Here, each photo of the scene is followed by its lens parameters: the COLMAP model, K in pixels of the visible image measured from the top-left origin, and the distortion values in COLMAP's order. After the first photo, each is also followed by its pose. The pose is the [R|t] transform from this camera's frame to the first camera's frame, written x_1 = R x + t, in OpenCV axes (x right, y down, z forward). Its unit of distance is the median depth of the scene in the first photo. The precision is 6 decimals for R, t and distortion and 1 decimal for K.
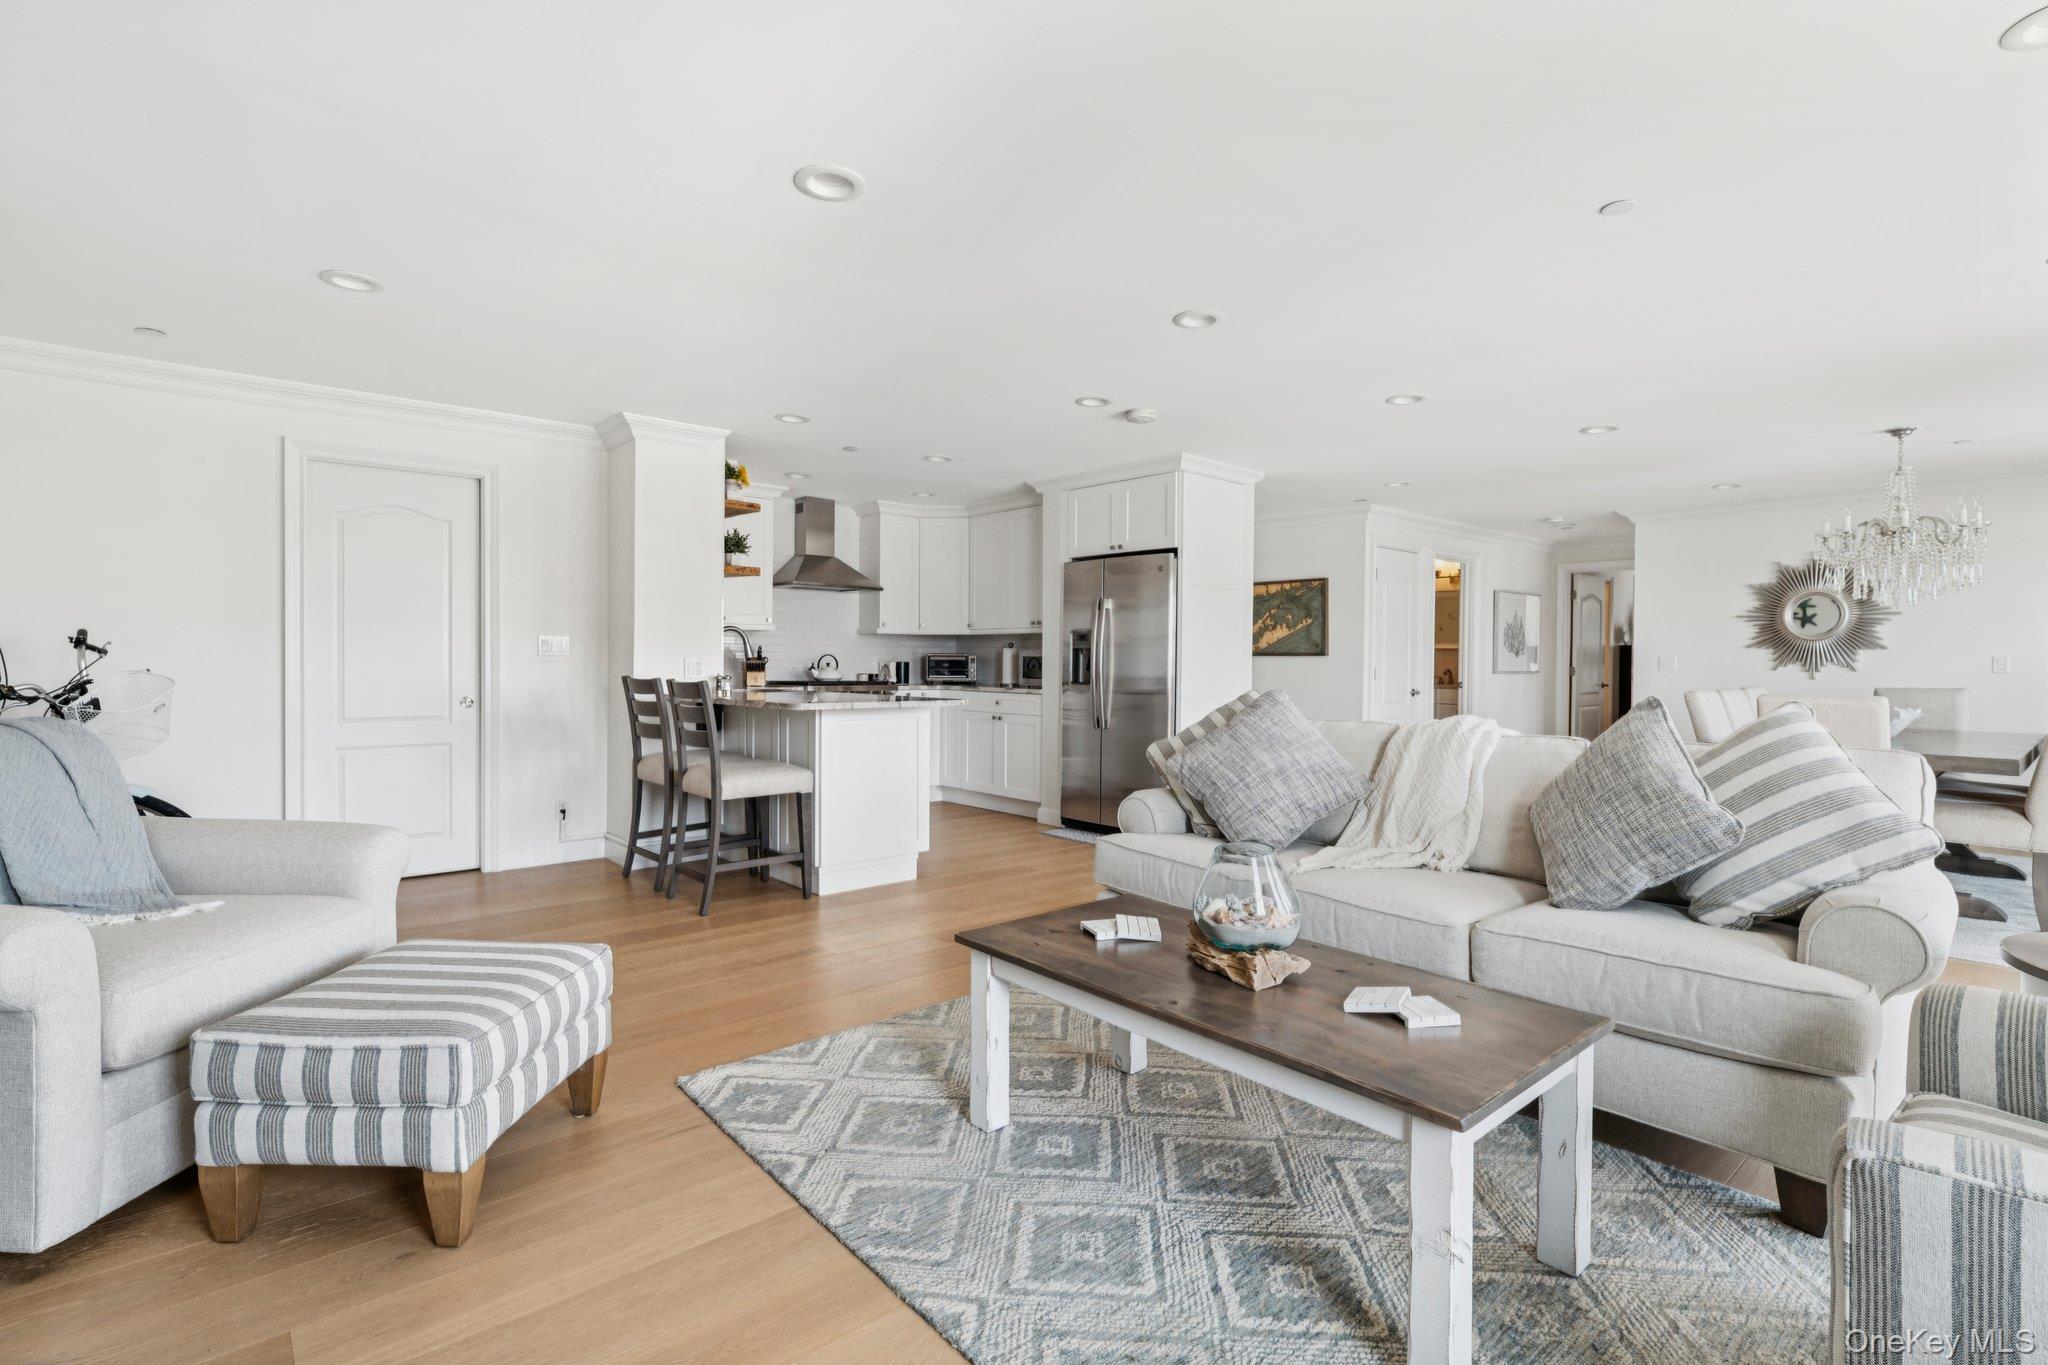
lens RADIAL K [[957.2, 0, 1013.6], [0, 957.2, 675.2], [0, 0, 1]] dist [0.000250, -0.000216]
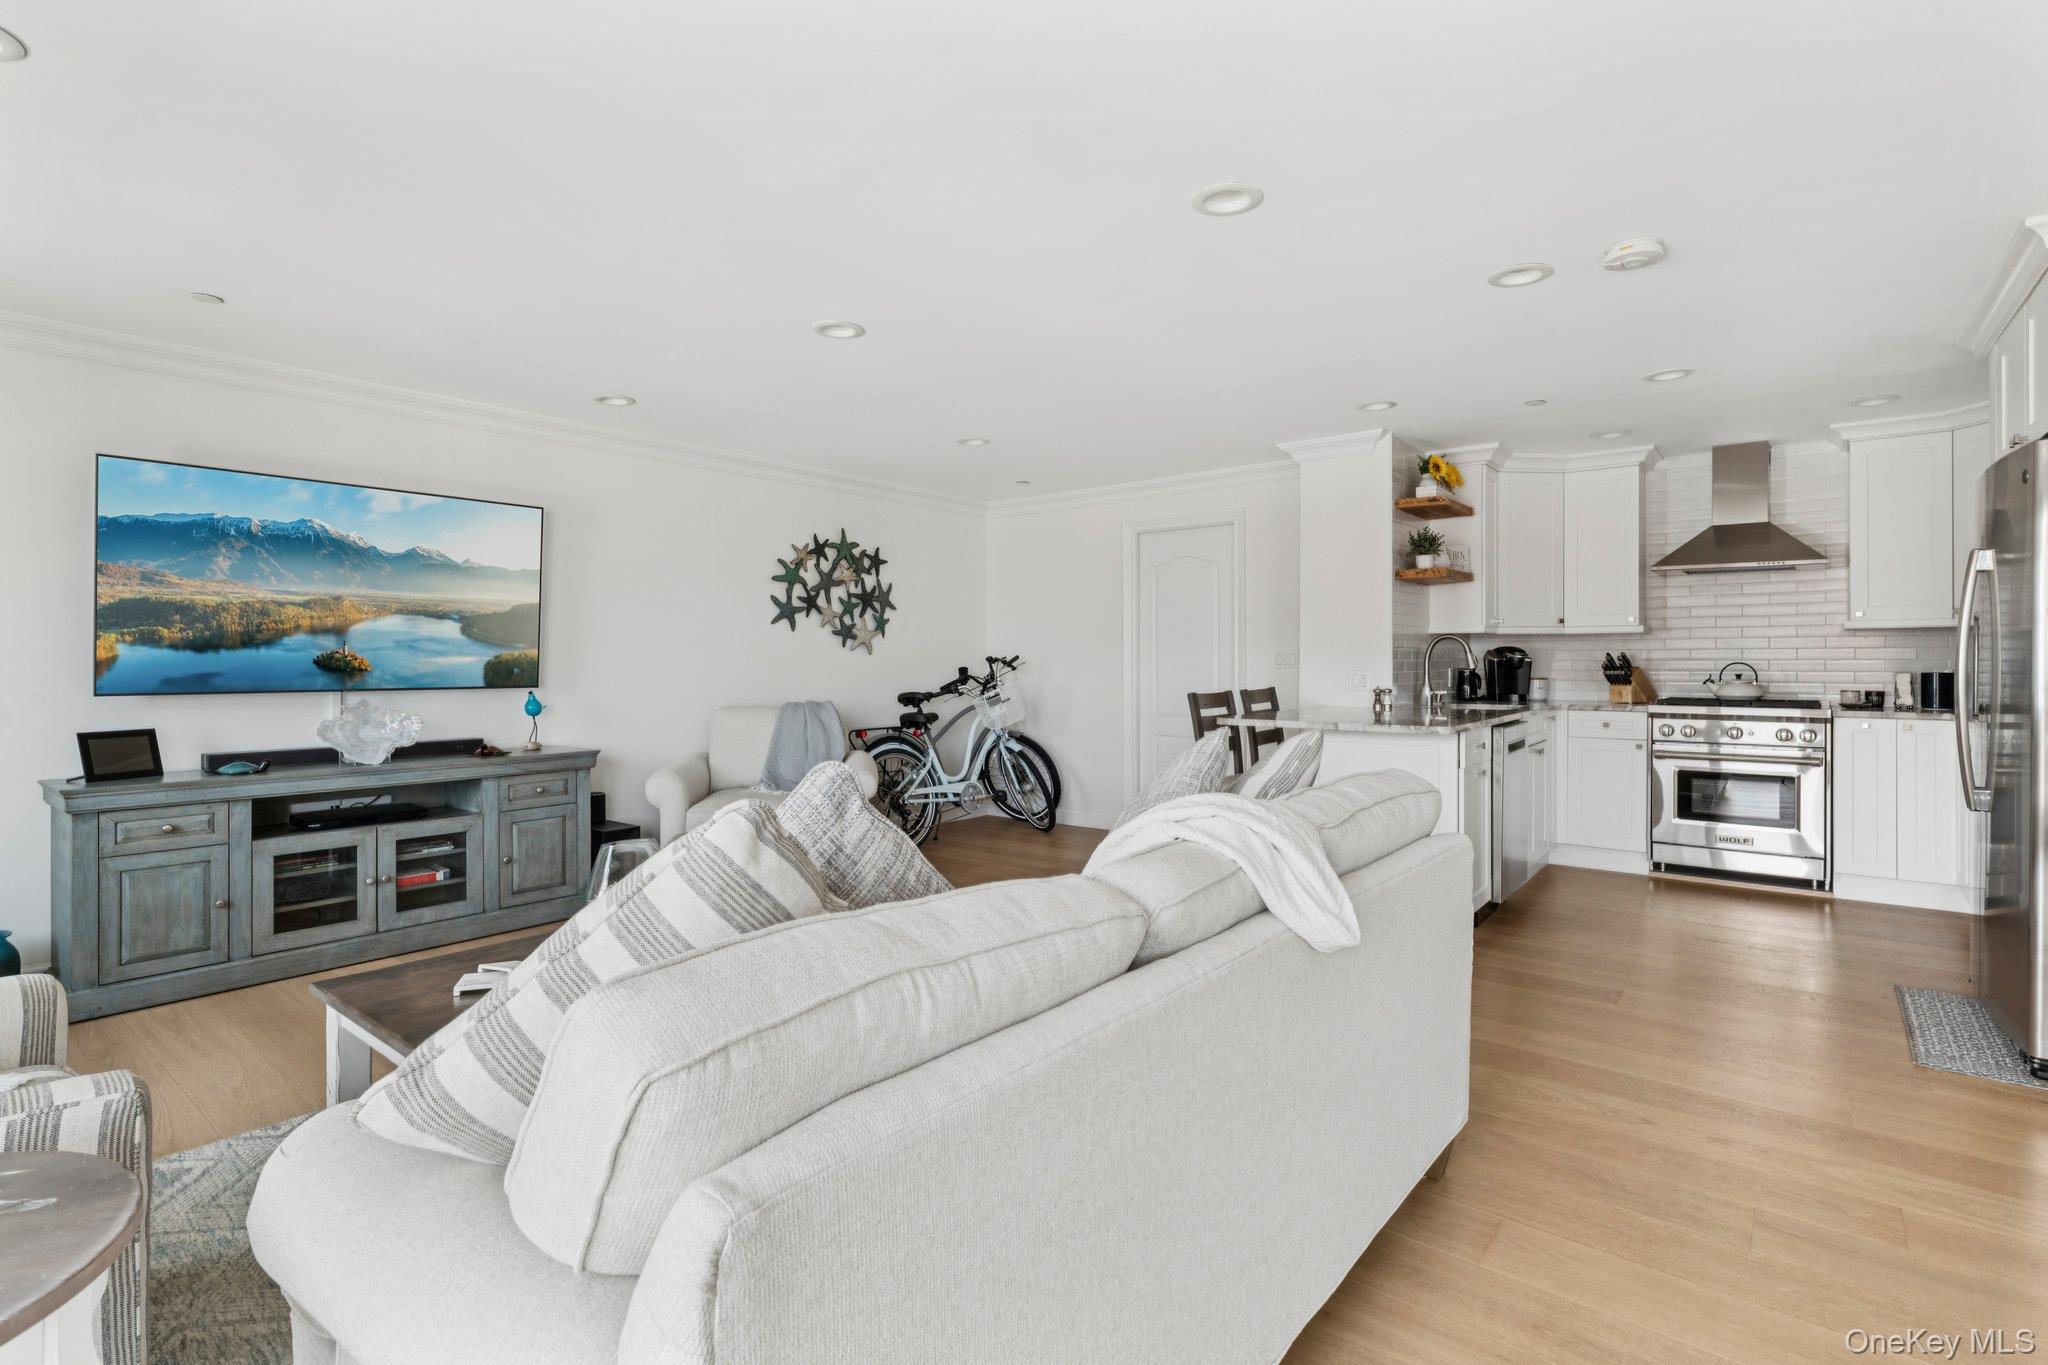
lens RADIAL K [[968.3, 0, 1017.3], [0, 968.3, 667.2], [0, 0, 1]] dist [-0.002723, -0.000244]
pose [[0.181915, -0.002664, -0.983311, 0.522015], [-0.010002, 0.999940, -0.004559, -0.011649], [0.983263, 0.010664, 0.181877, 0.435423]]
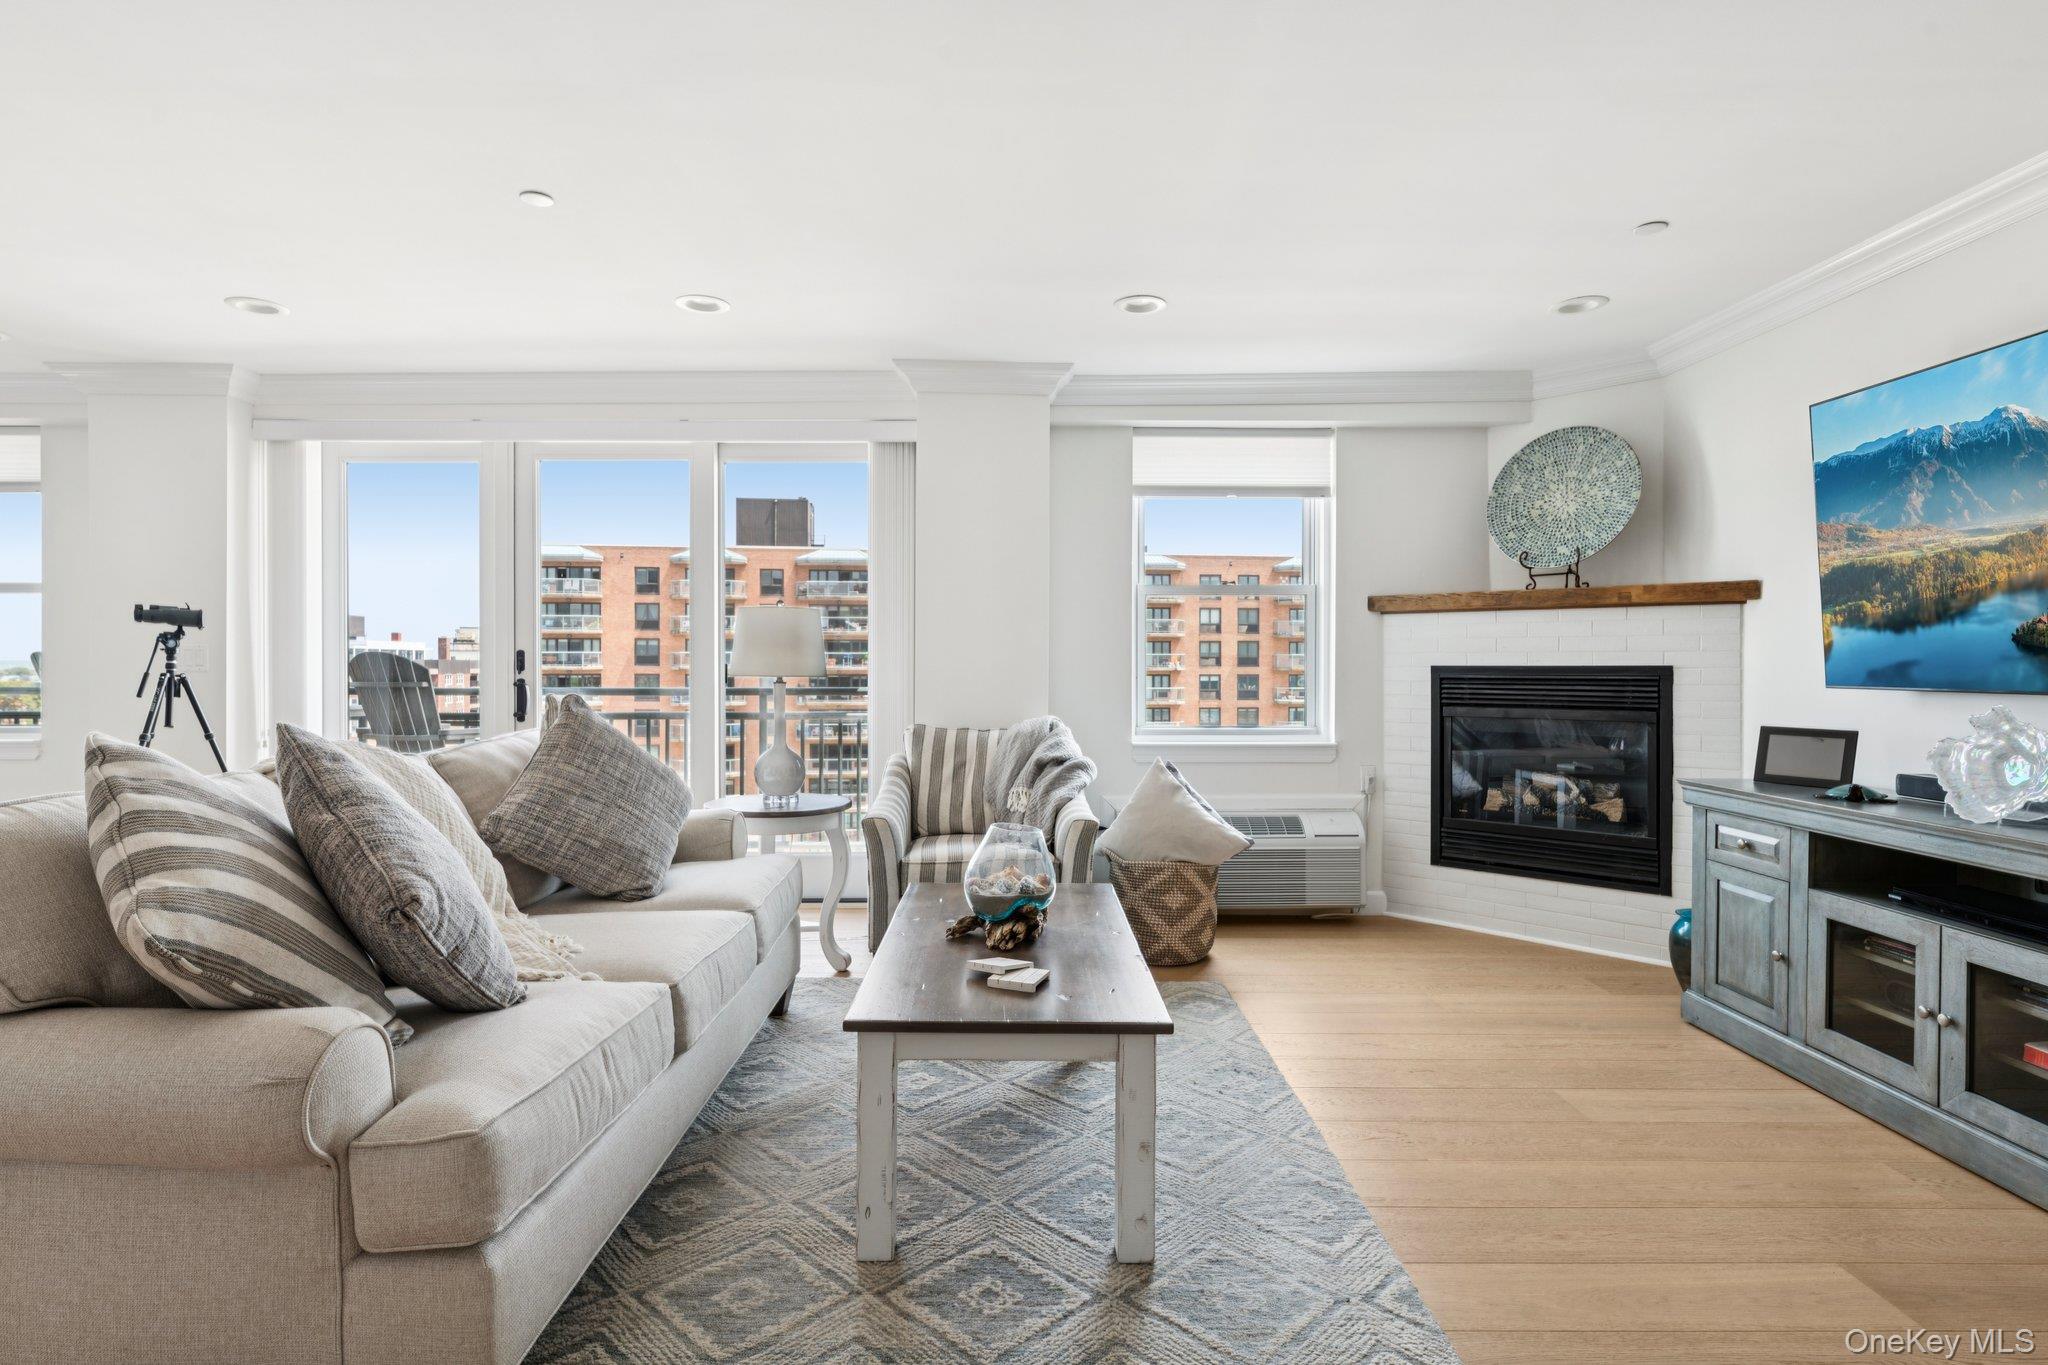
lens RADIAL K [[1045.5, 0, 1014.6], [0, 1045.5, 669.4], [0, 0, 1]] dist [0.000007, -0.000119]
pose [[-0.762158, -0.012760, 0.647265, -0.200696], [0.001232, 0.999775, 0.021159, -0.012911], [-0.647390, 0.016924, -0.761971, 0.684213]]
